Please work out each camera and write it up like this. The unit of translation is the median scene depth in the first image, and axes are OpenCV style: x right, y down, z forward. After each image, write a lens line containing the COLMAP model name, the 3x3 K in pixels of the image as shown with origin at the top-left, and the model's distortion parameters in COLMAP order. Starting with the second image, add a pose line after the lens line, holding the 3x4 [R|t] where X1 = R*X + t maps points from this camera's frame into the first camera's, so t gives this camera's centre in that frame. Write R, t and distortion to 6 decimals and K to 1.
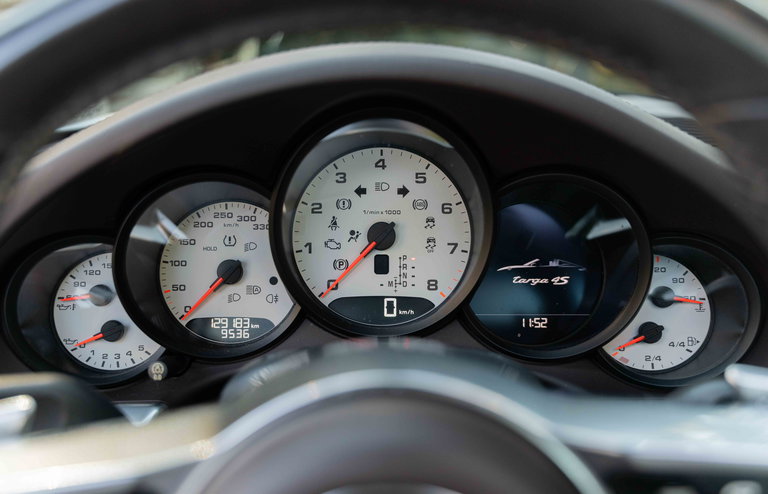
lens RADIAL K [[769.0, 0, 387.3], [0, 769.0, 246.5], [0, 0, 1]] dist [-0.000836, 0.000000]
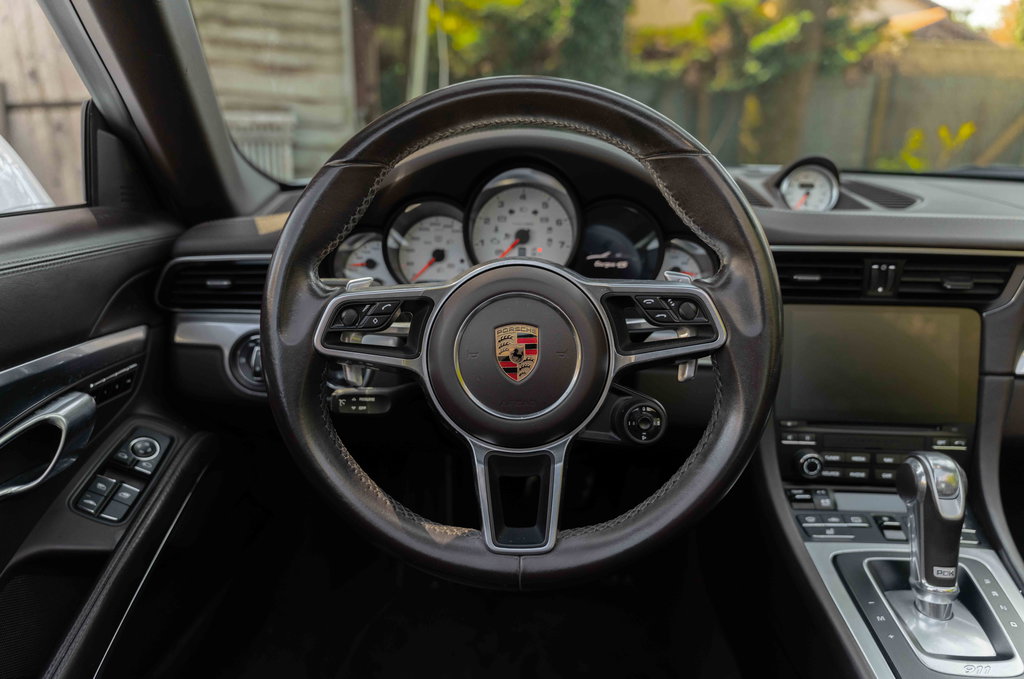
lens RADIAL K [[685.4, 0, 506.9], [0, 685.4, 349.5], [0, 0, 1]] dist [-0.002495, -0.000079]
pose [[0.998877, 0.026563, -0.039243, 0.025949], [-0.024559, 0.998412, 0.050706, 0.169057], [0.040528, -0.049685, 0.997942, -0.618234]]
